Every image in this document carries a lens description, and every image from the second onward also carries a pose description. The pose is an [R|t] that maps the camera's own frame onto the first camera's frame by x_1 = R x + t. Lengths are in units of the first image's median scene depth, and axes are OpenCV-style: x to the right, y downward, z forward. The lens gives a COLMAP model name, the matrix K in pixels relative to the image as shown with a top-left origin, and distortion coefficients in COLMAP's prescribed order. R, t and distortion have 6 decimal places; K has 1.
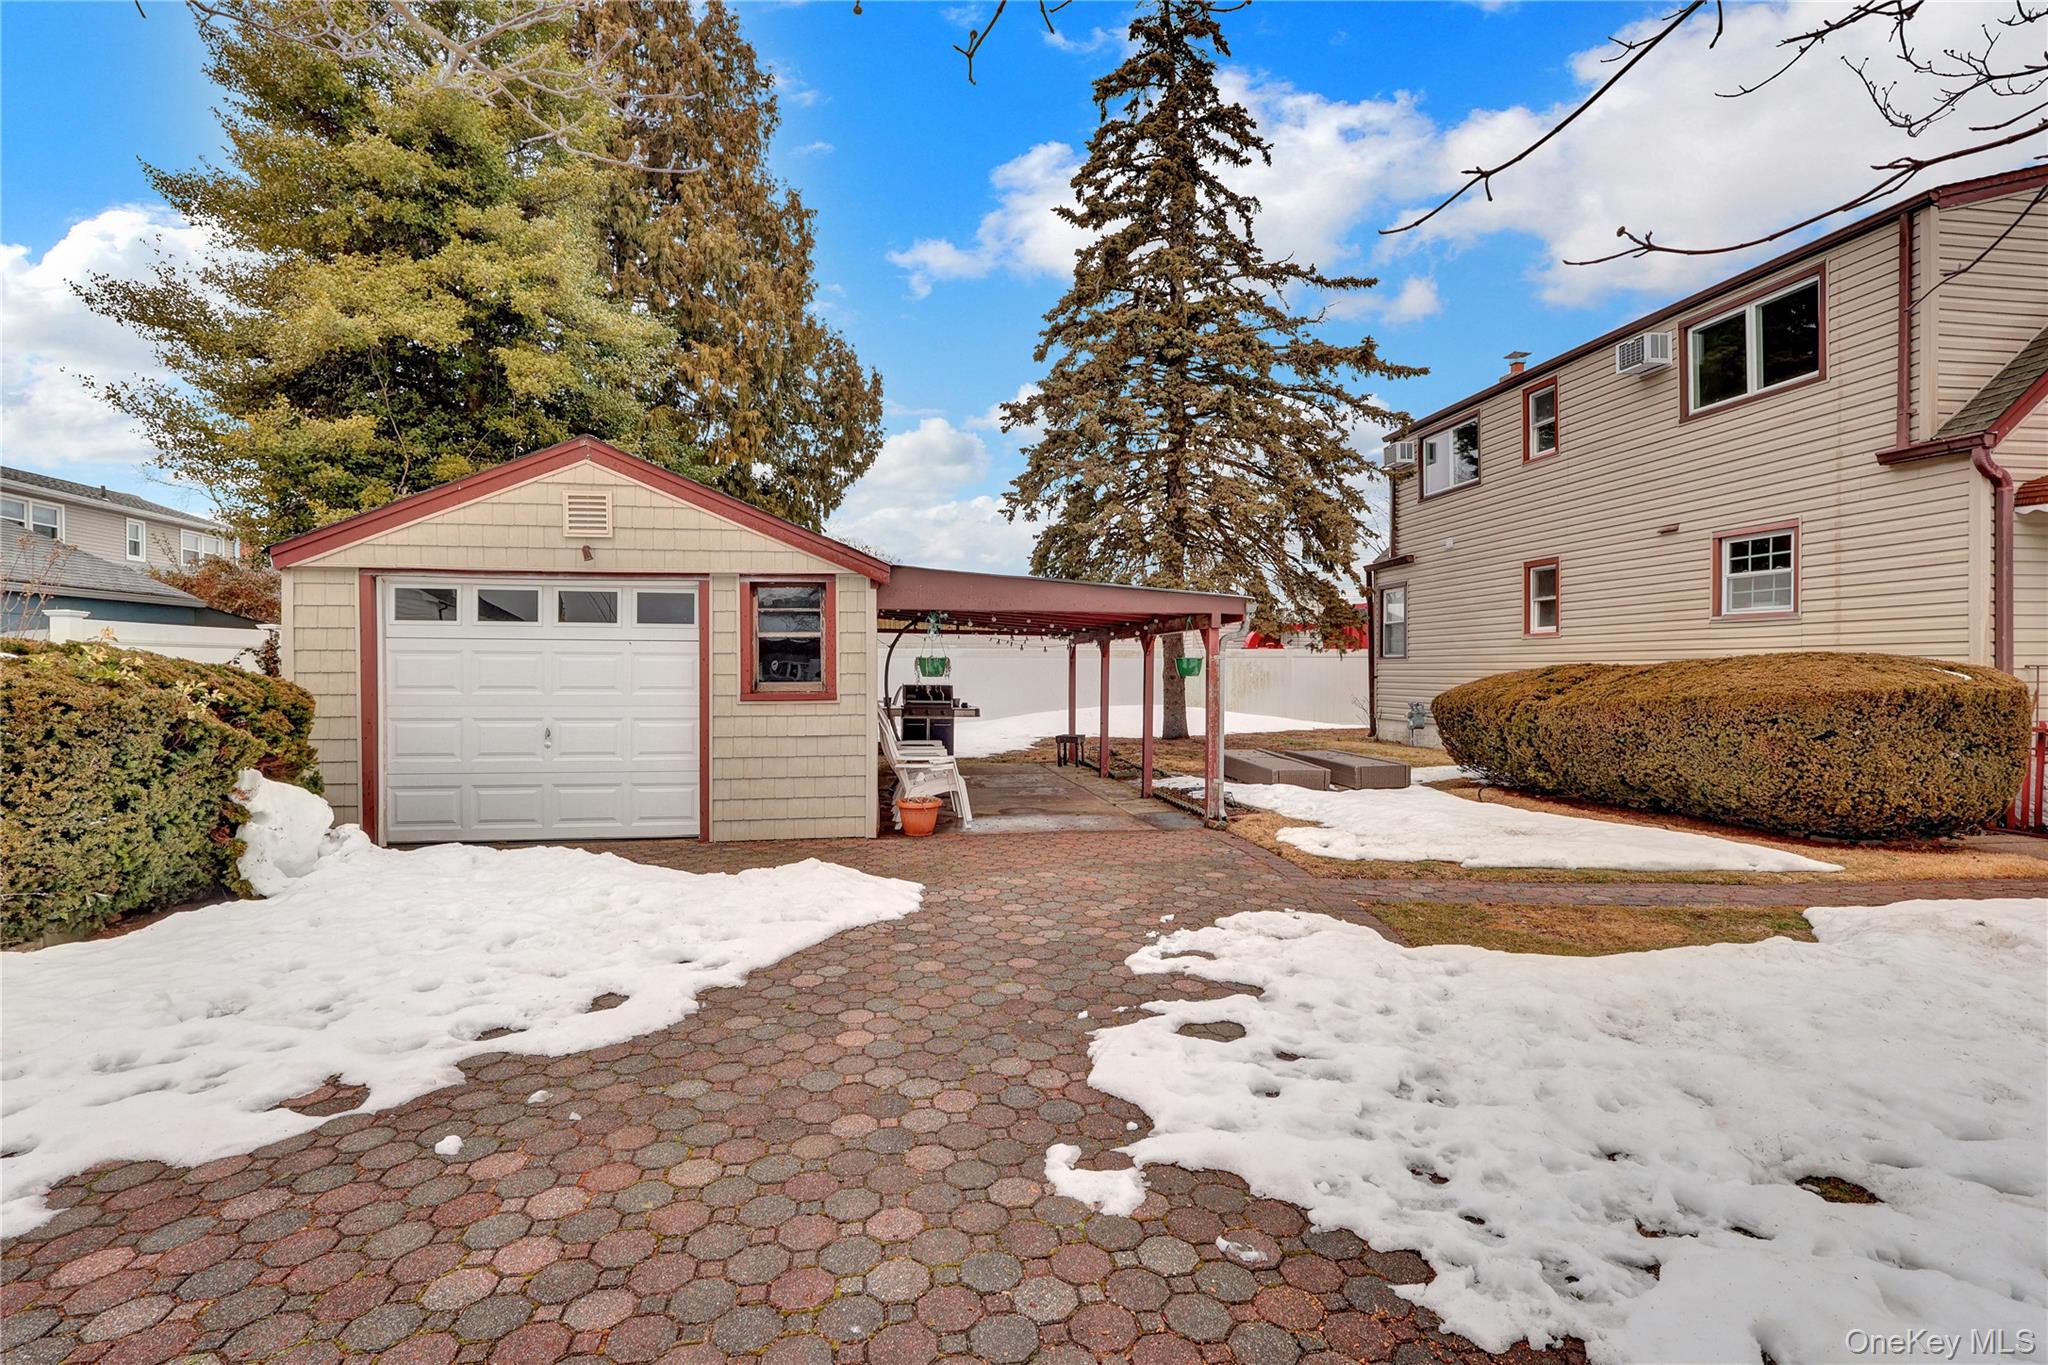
lens RADIAL K [[964.6, 0, 986.6], [0, 964.6, 683.5], [0, 0, 1]] dist [-0.002271, 0.000010]
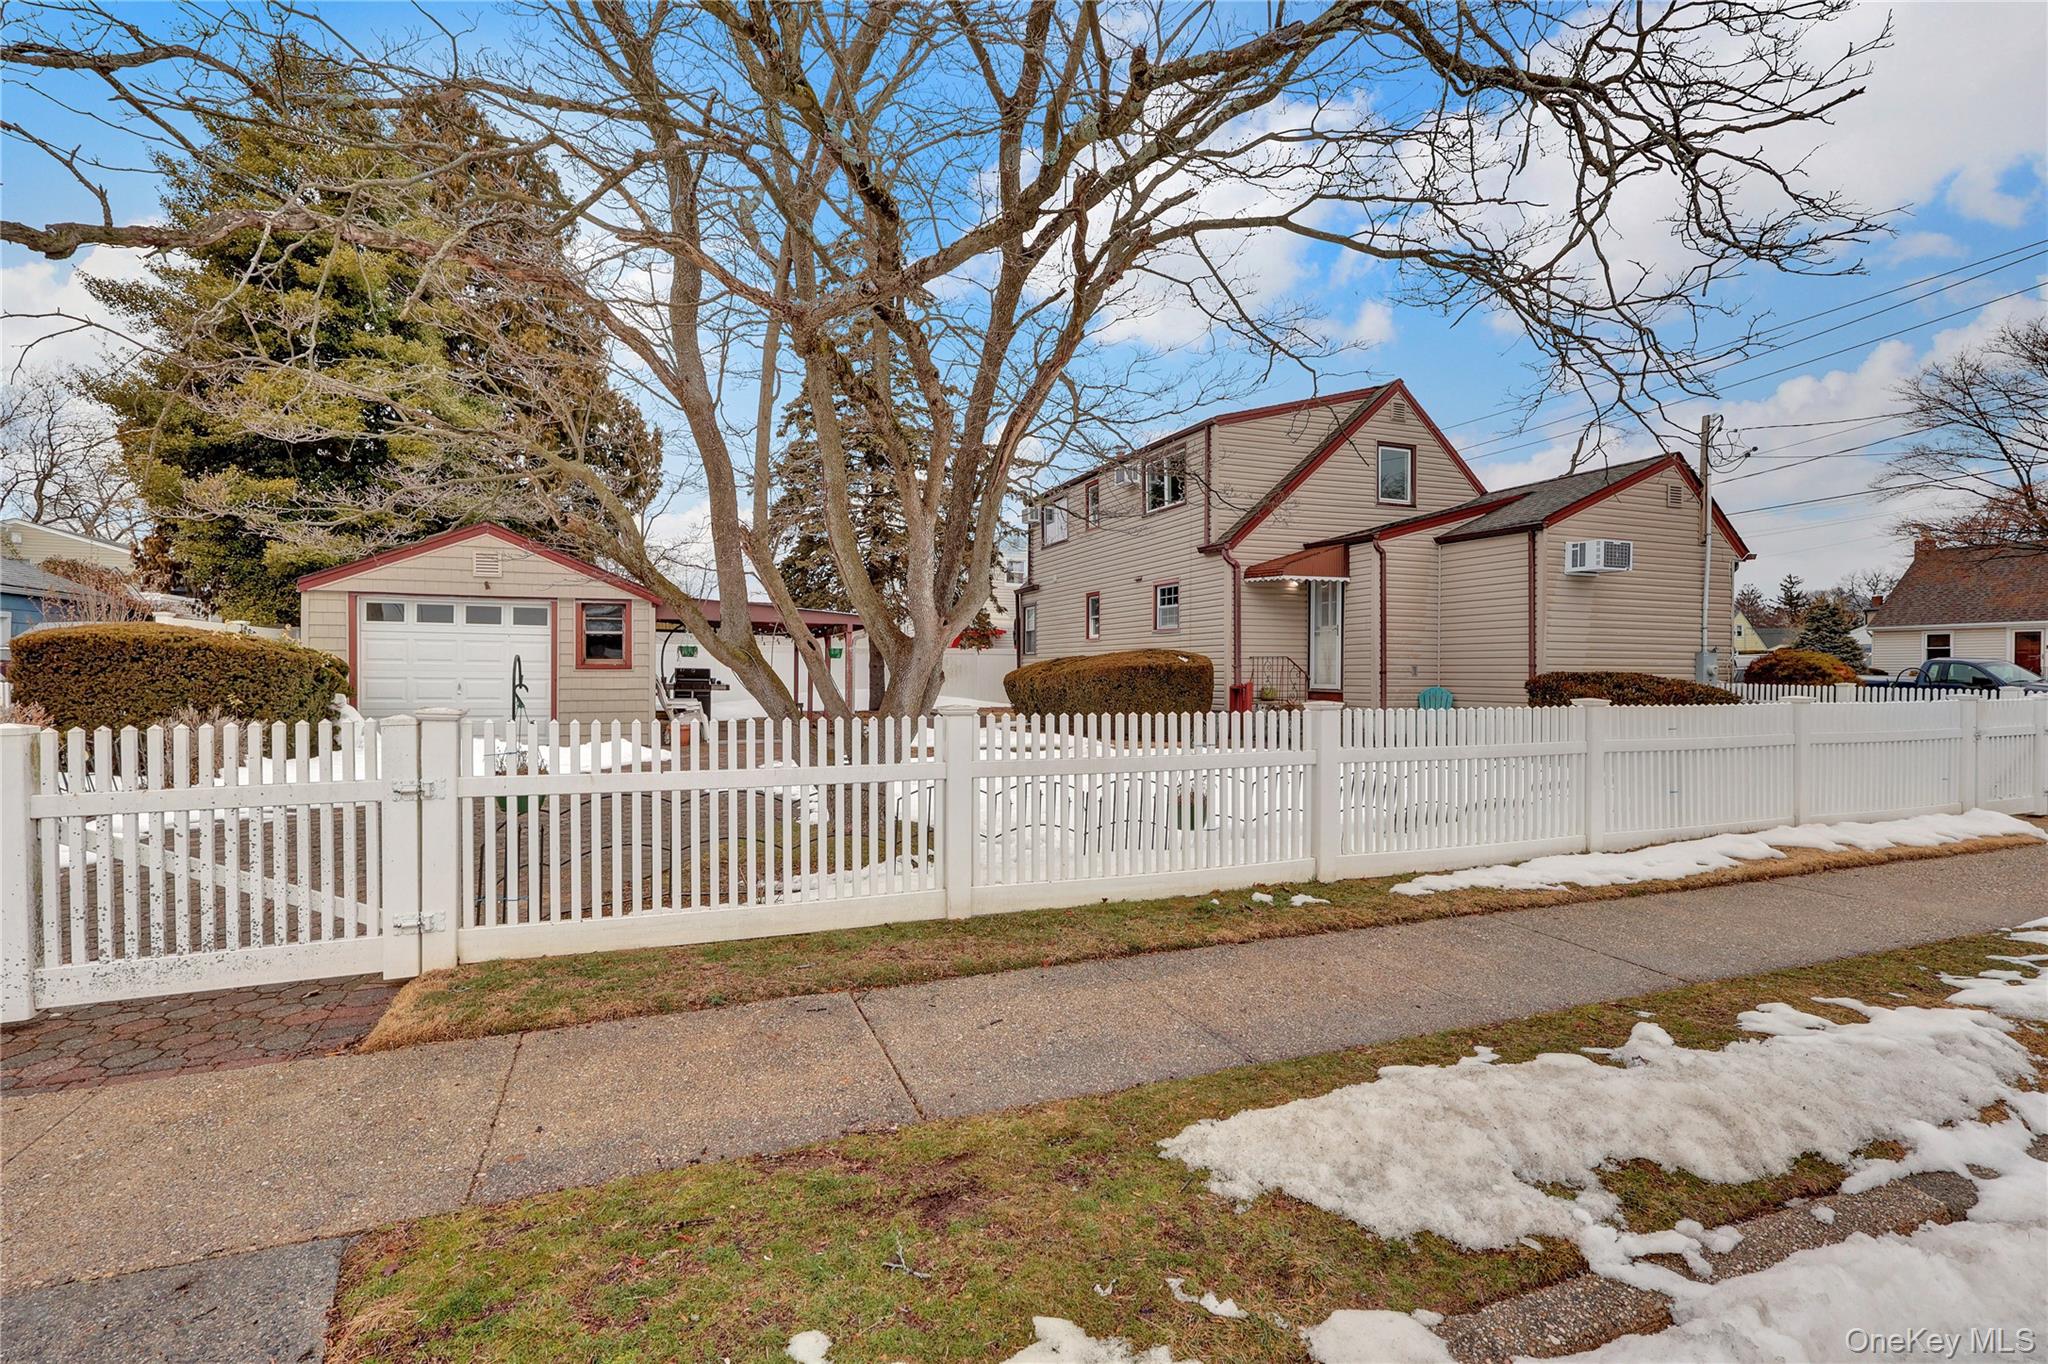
lens RADIAL K [[901.6, 0, 961.4], [0, 901.6, 680.4], [0, 0, 1]] dist [0.000563, 0.000091]
pose [[0.977777, 0.004192, 0.209608, 0.087297], [-0.003948, 0.999991, -0.001583, 0.036018], [-0.209613, 0.000720, 0.977784, -0.724863]]
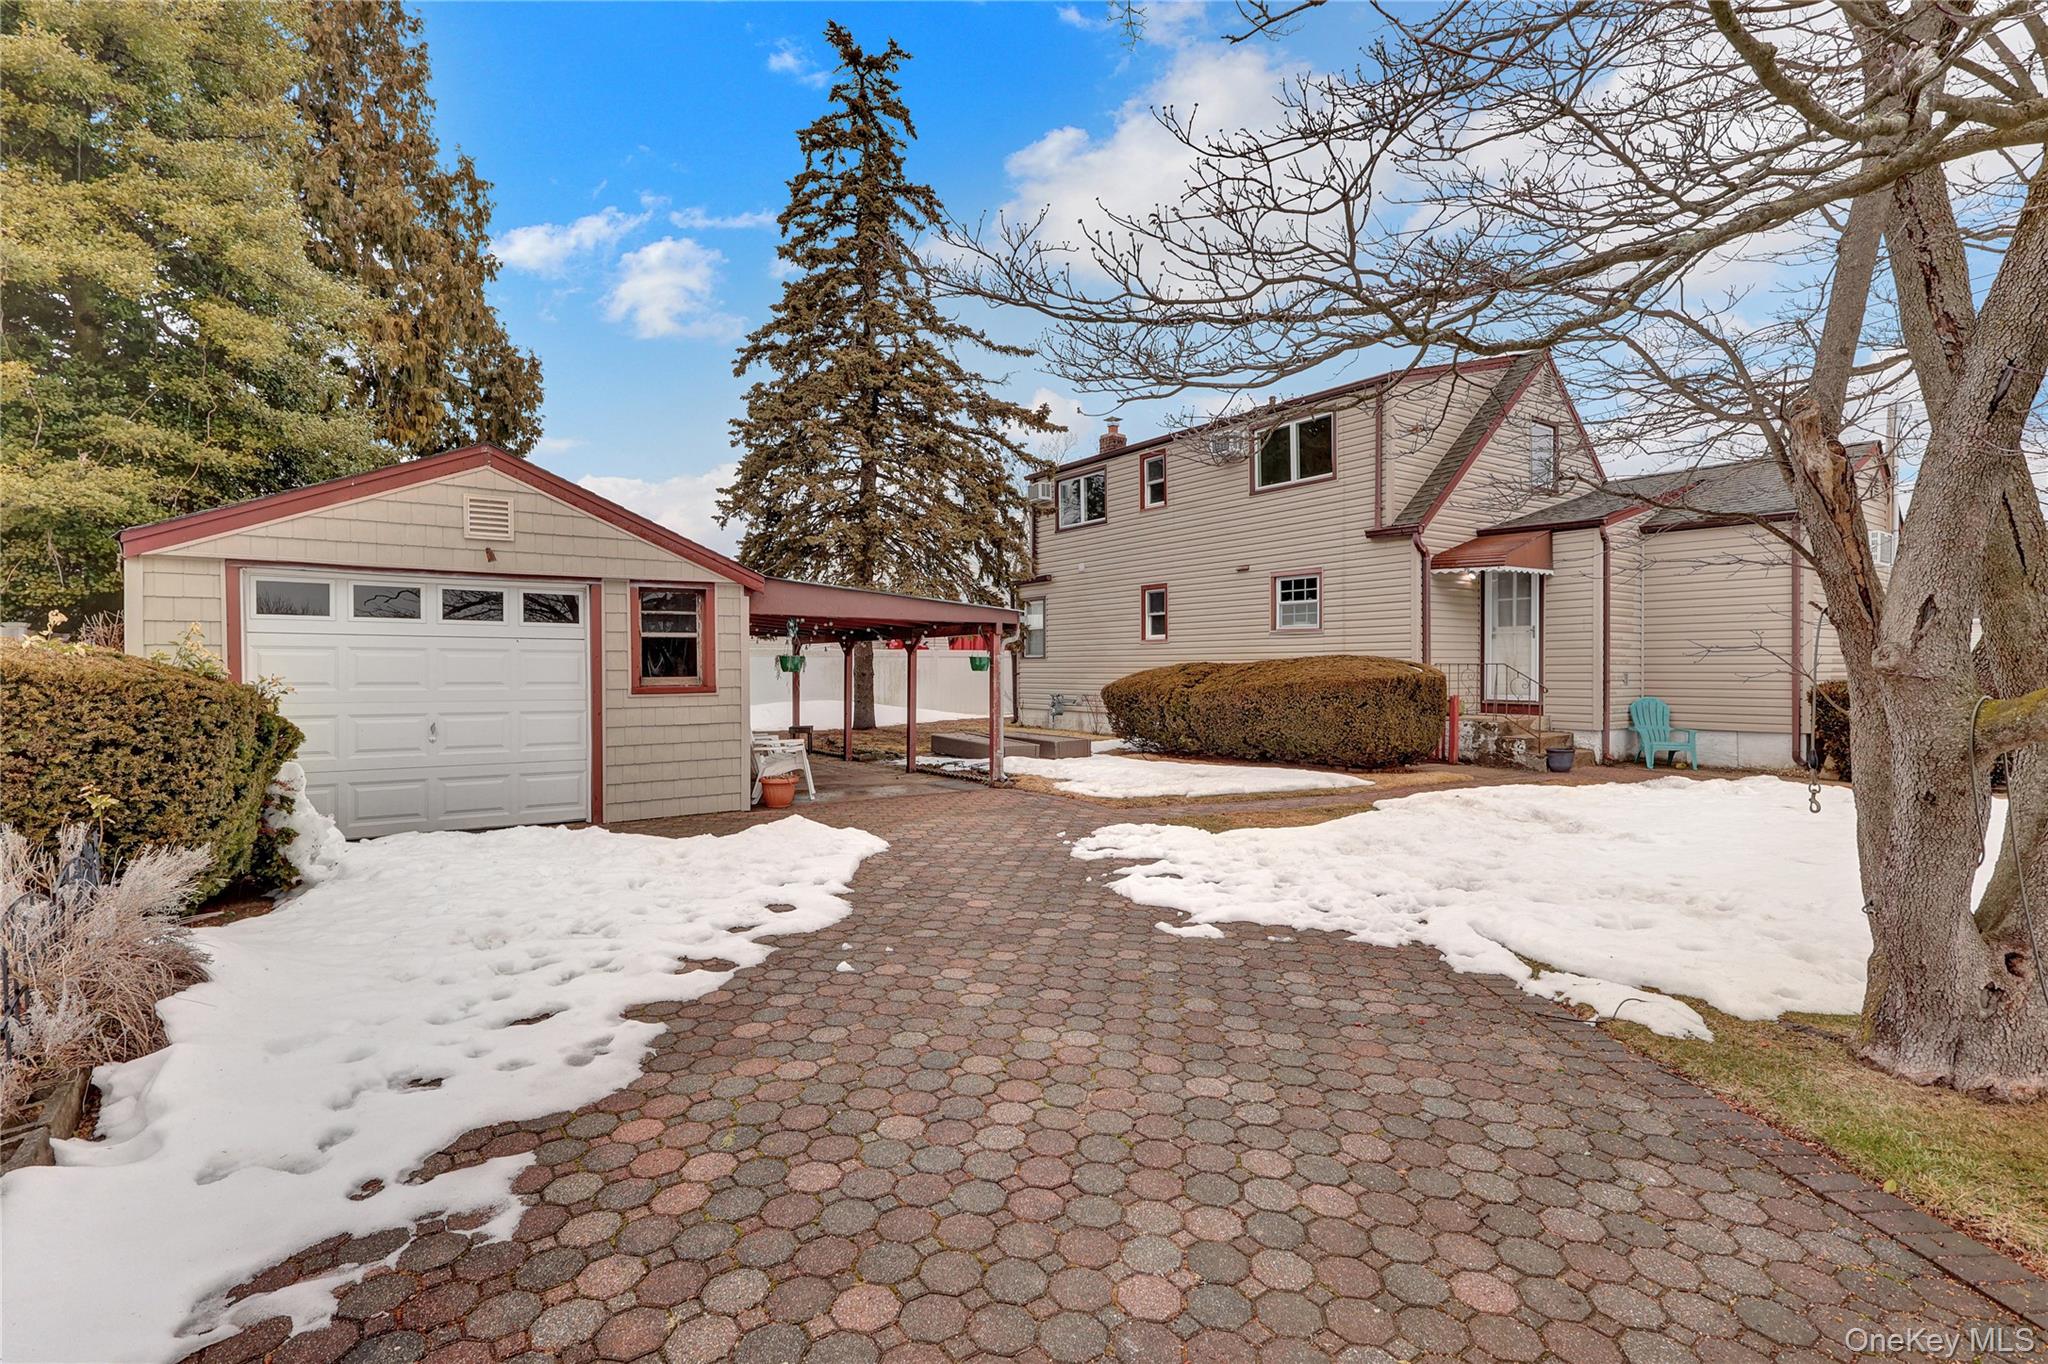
lens RADIAL K [[950.6, 0, 1024.0], [0, 950.6, 682.0], [0, 0, 1]] dist [-0.000813, -0.000015]
pose [[0.891993, -0.007718, 0.451984, -0.316466], [0.008110, 0.999967, 0.001070, 0.006088], [-0.451977, 0.002711, 0.892025, -0.160956]]
